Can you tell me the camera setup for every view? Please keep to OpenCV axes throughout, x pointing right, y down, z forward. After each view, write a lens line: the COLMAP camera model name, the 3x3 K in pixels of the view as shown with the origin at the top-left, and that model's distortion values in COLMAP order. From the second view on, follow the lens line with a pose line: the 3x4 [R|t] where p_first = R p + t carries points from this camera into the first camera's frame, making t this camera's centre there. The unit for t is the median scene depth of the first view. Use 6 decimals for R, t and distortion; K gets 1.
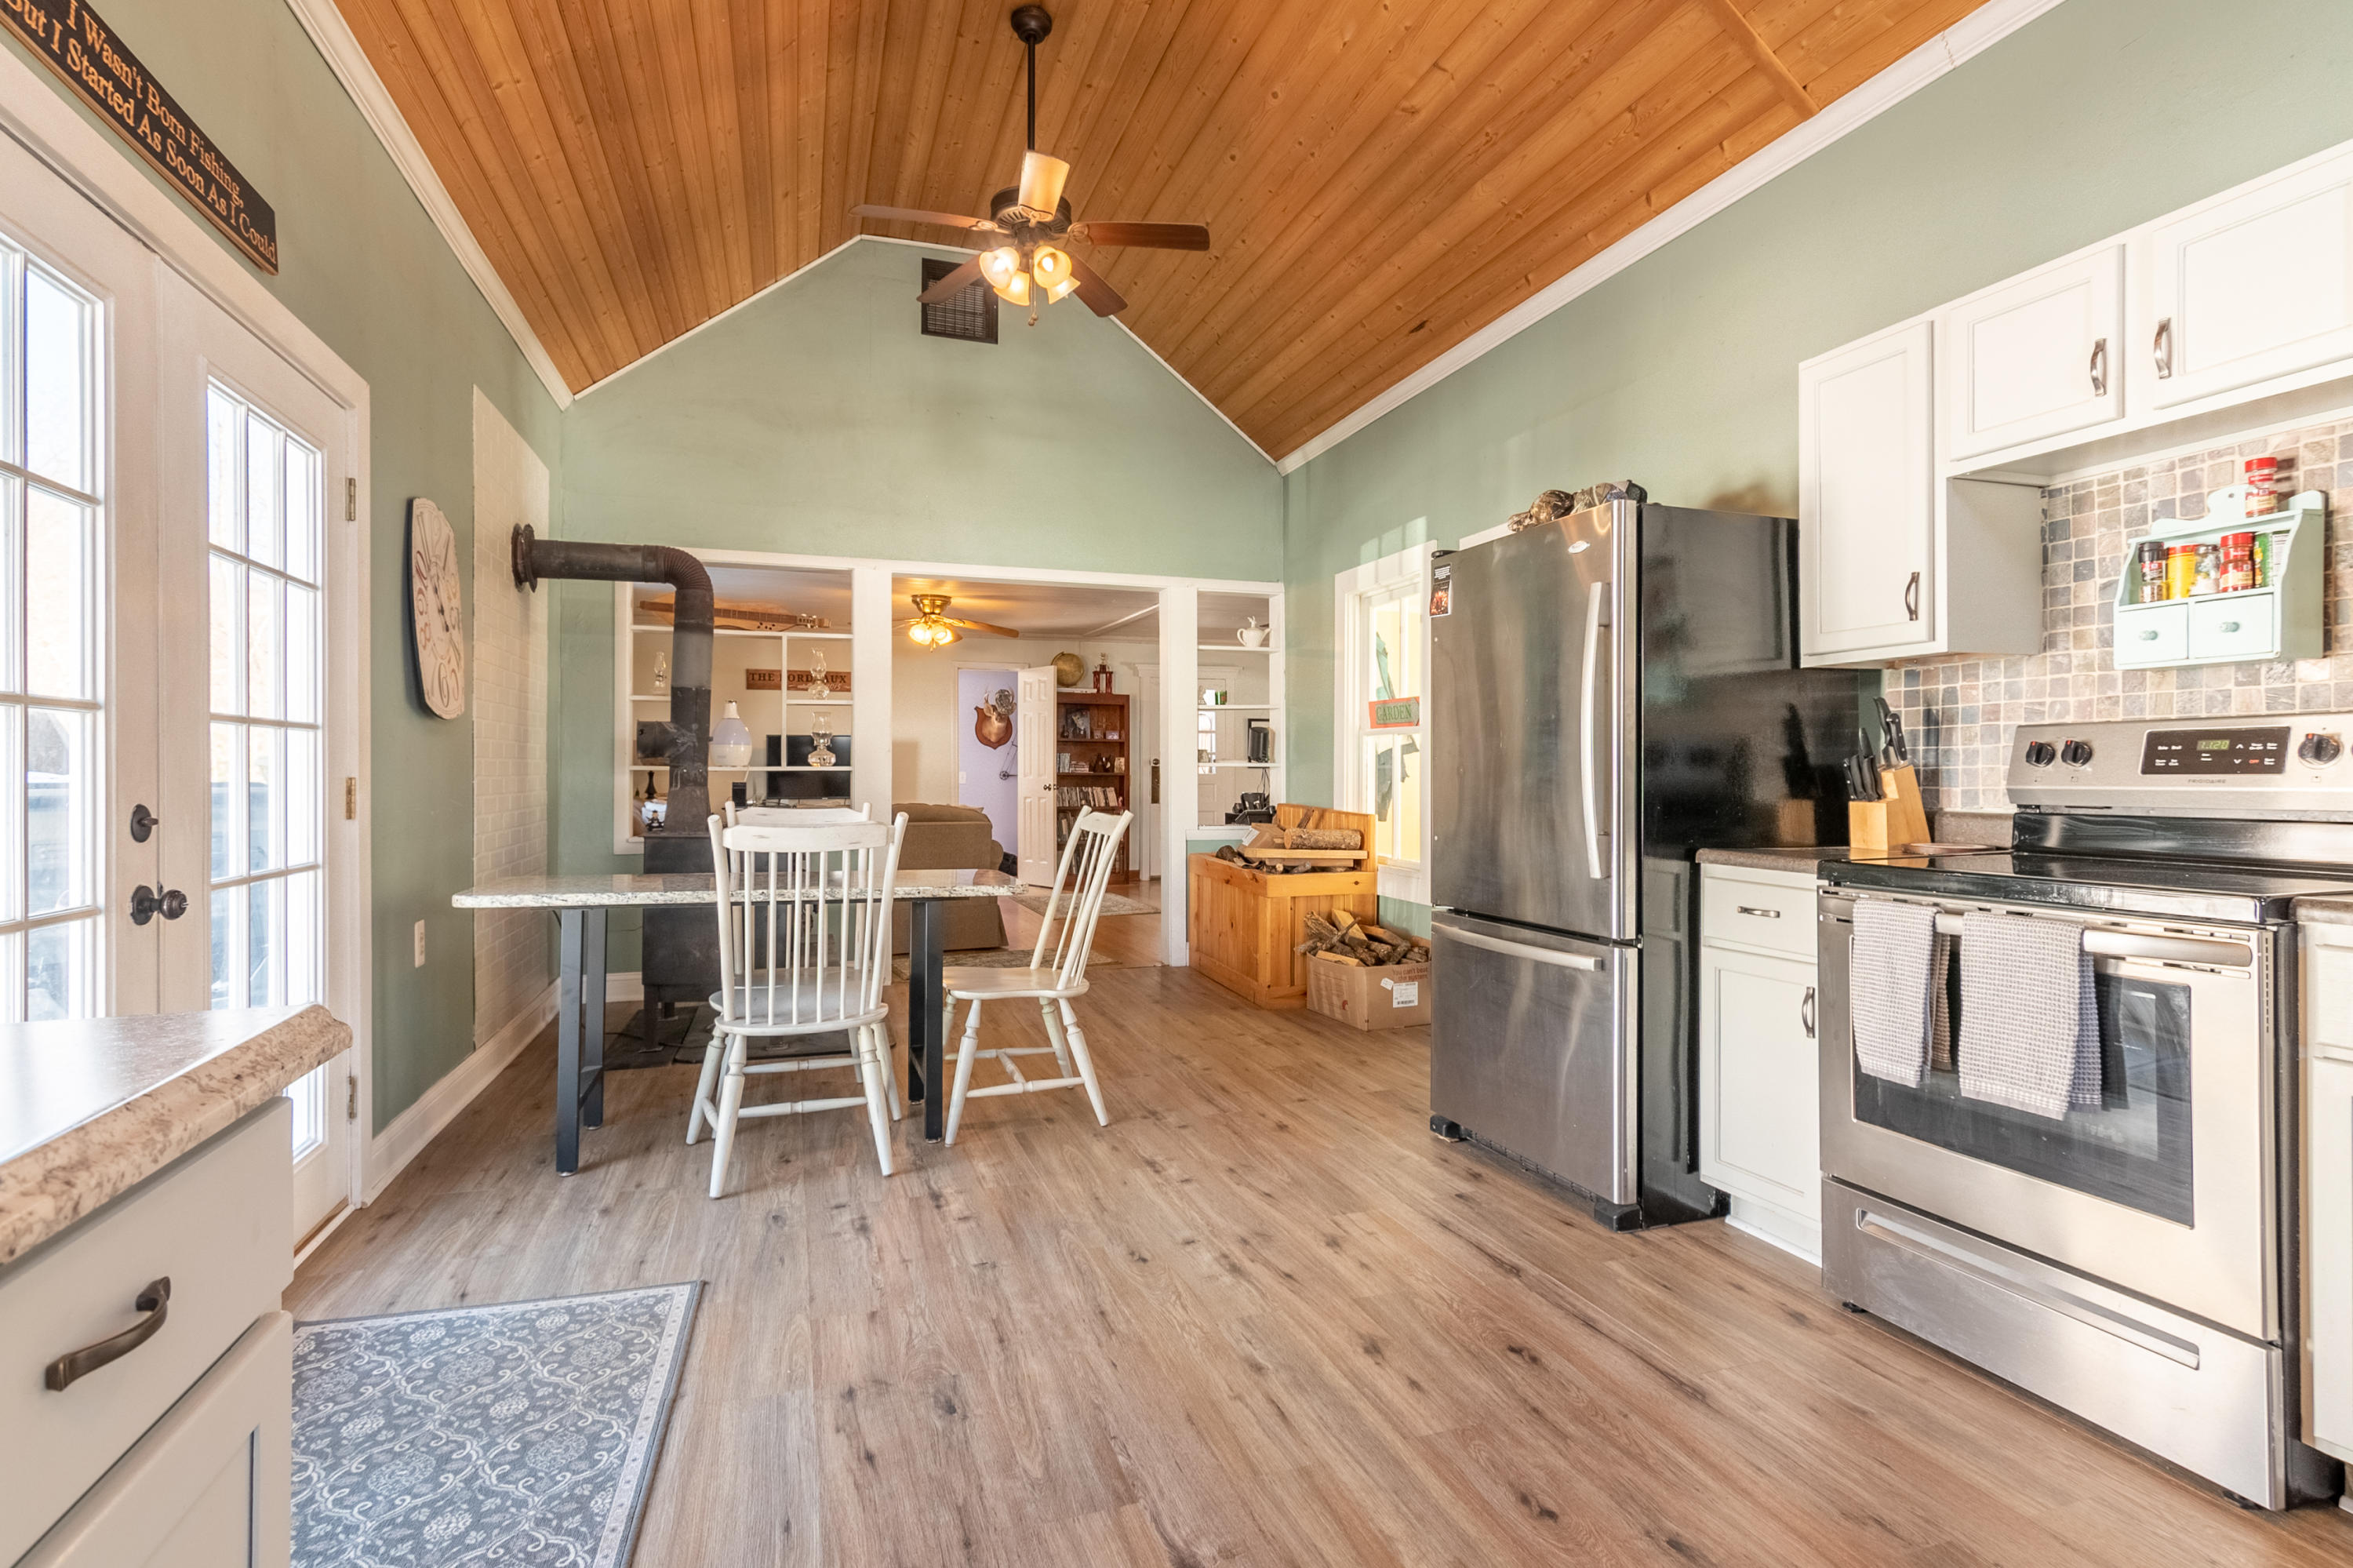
lens RADIAL K [[1151.5, 0, 1189.2], [0, 1151.5, 772.2], [0, 0, 1]] dist [0.003673, 0.001064]
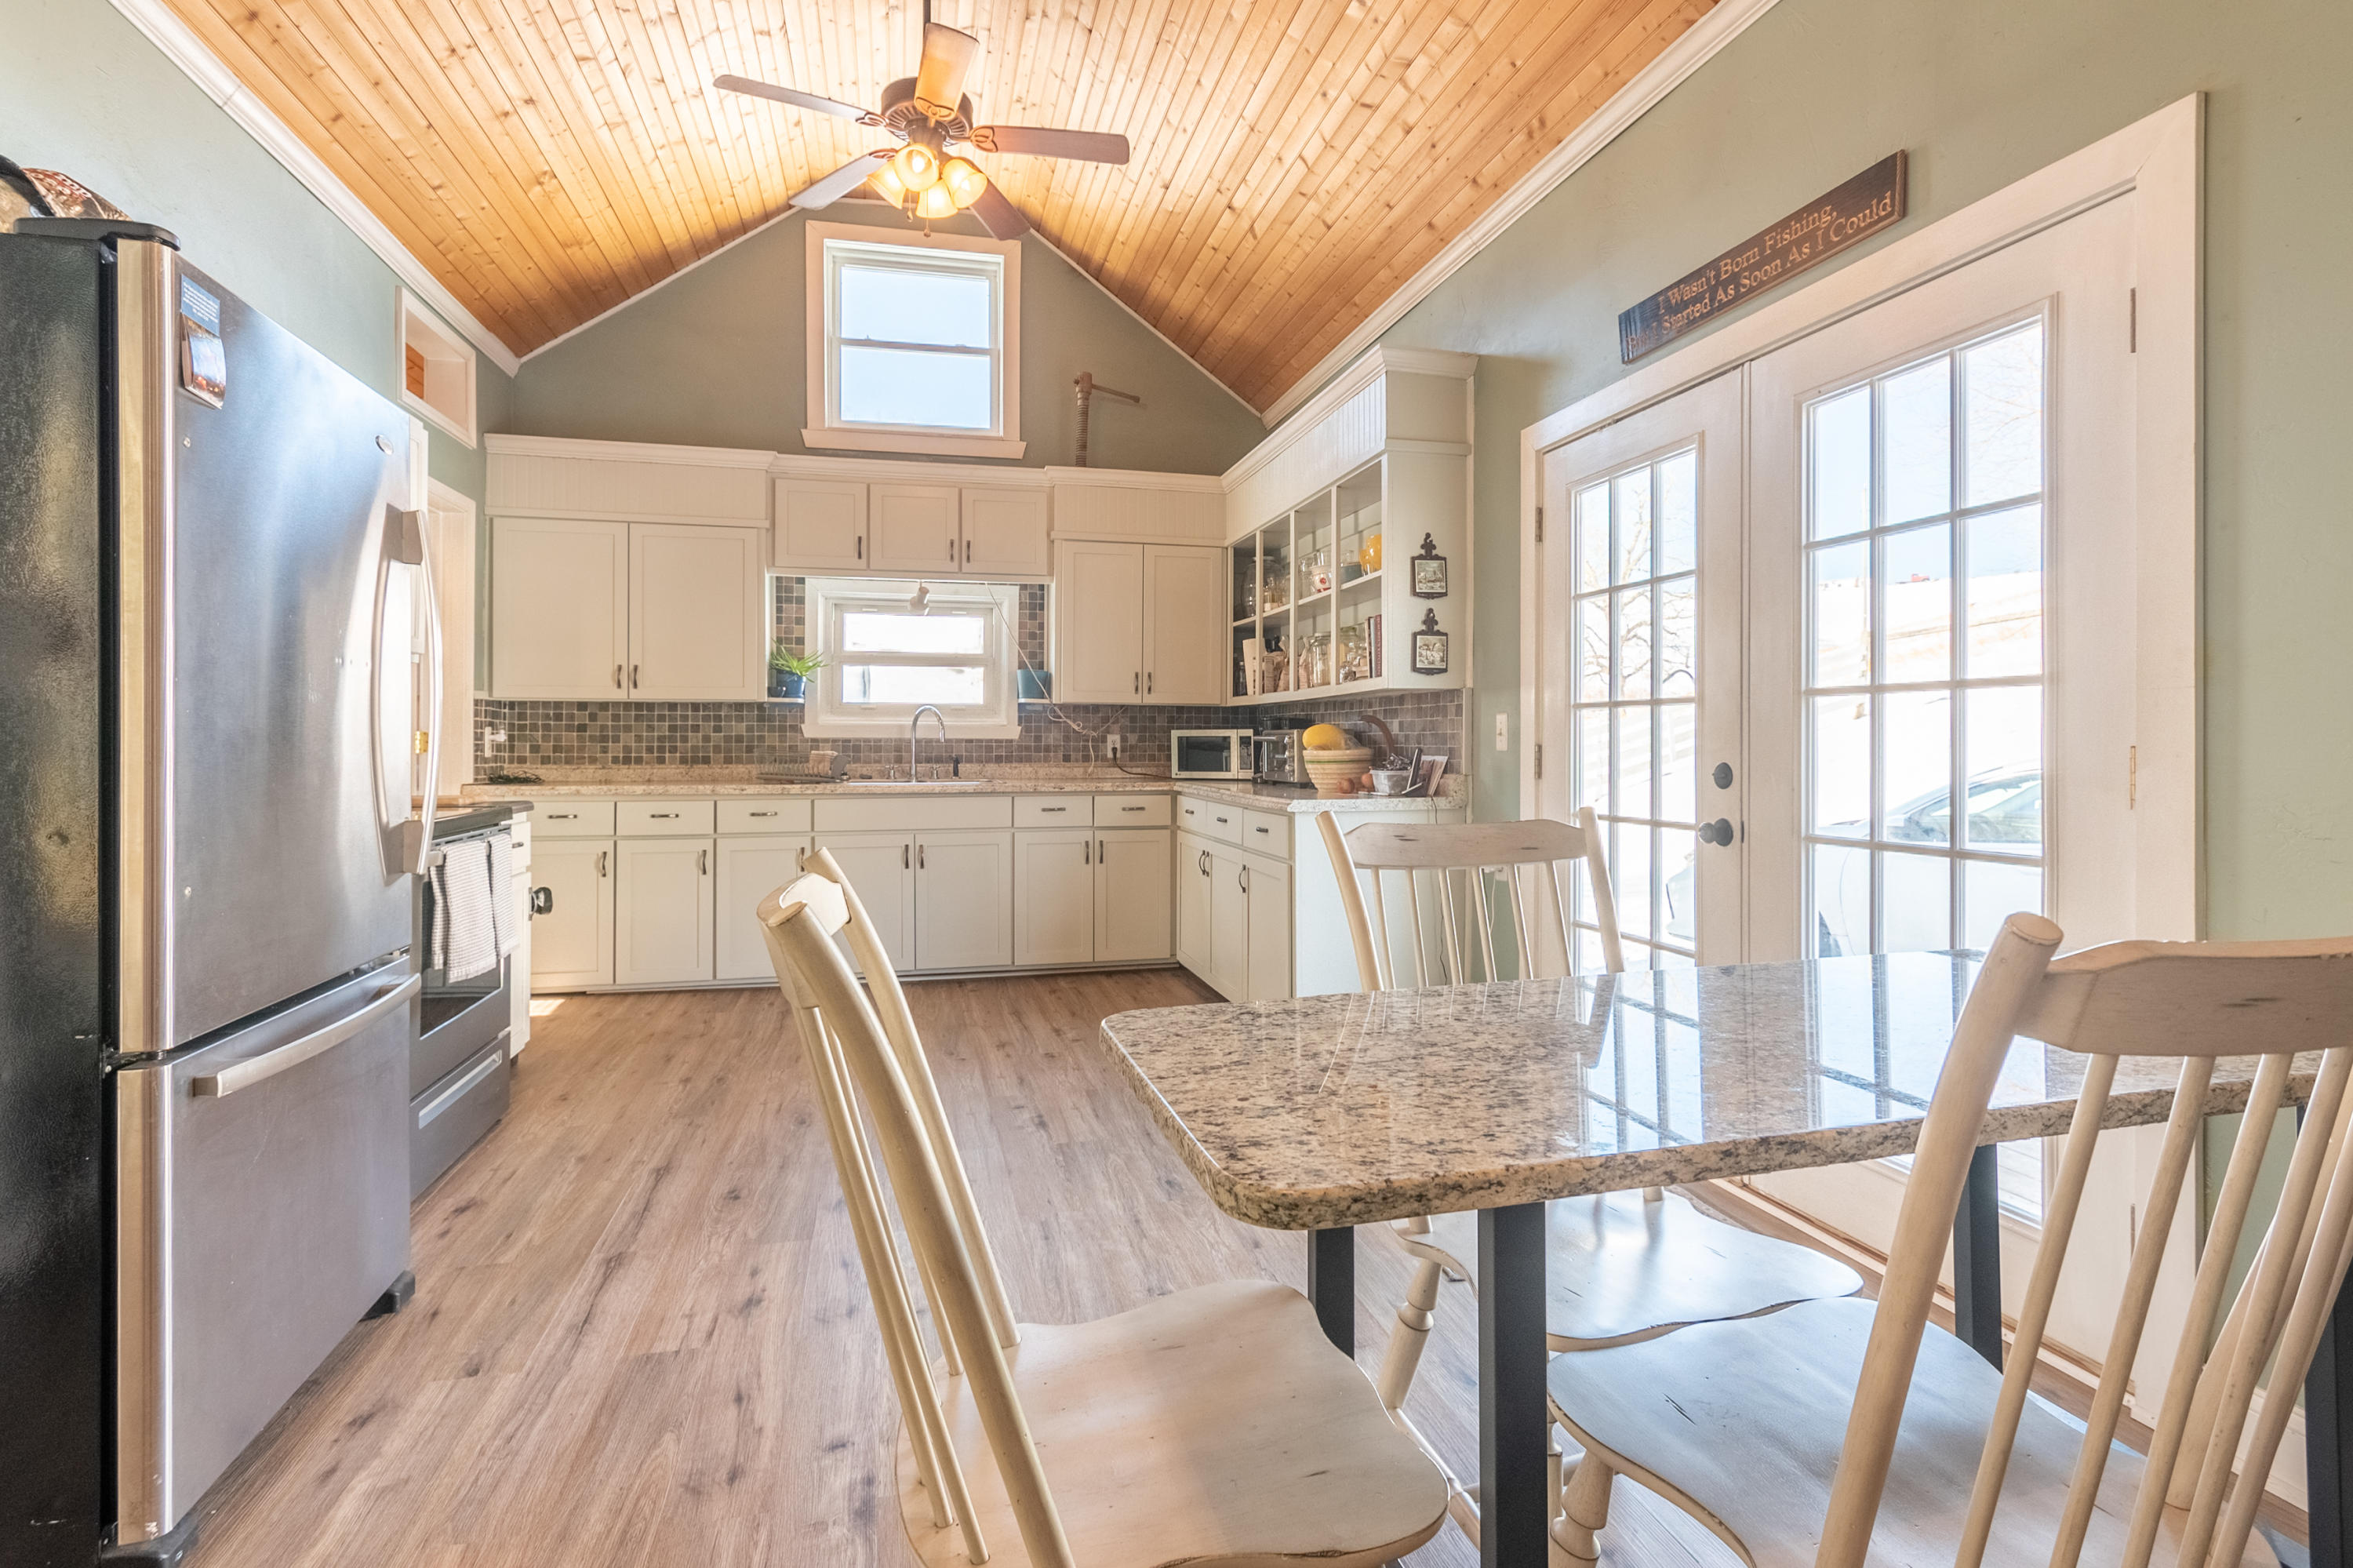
lens RADIAL K [[1151.5, 0, 1169.7], [0, 1151.5, 737.0], [0, 0, 1]] dist [0.003673, 0.001064]
pose [[-0.994355, 0.002485, 0.106078, -0.219136], [0.001782, 0.999976, -0.006719, 0.001909], [-0.106092, -0.006492, -0.994335, 1.477199]]
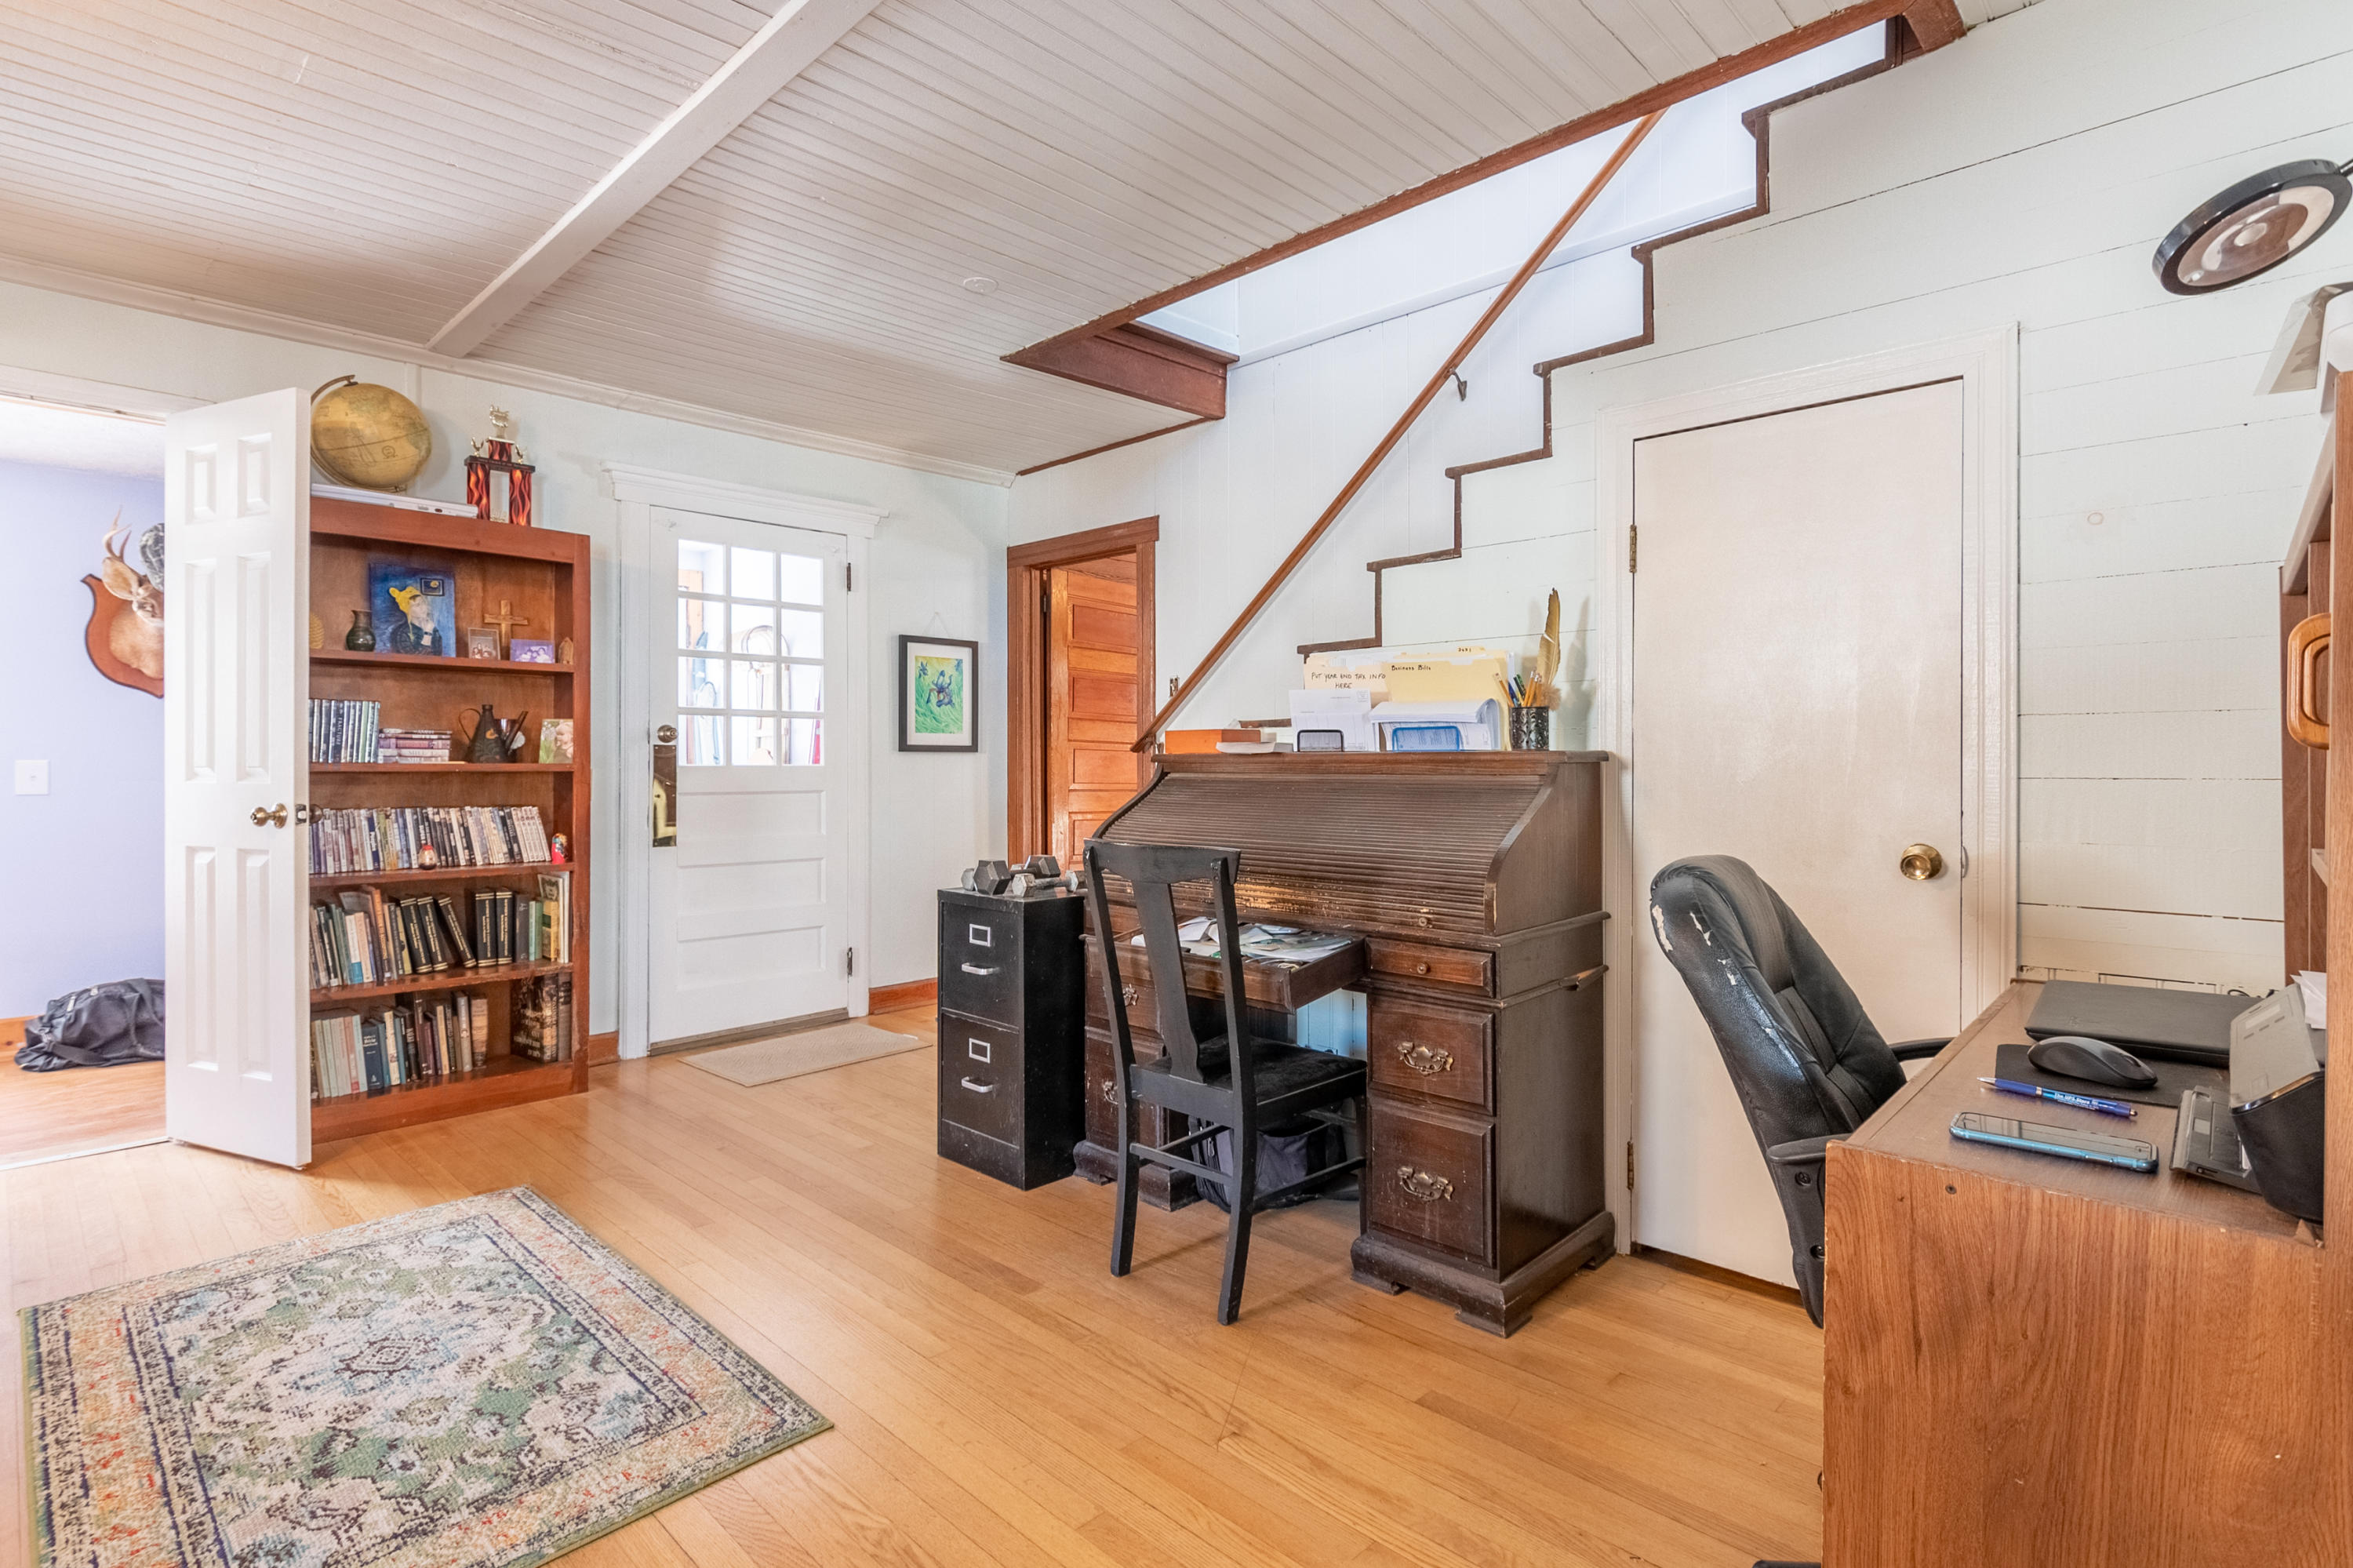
lens RADIAL K [[1151.5, 0, 1166.3], [0, 1151.5, 761.3], [0, 0, 1]] dist [0.003673, 0.001064]
pose [[0.901762, 0.000953, 0.432233, -0.150830], [-0.001129, 0.999999, 0.000151, -0.000947], [-0.432232, -0.000624, 0.901762, 2.053202]]
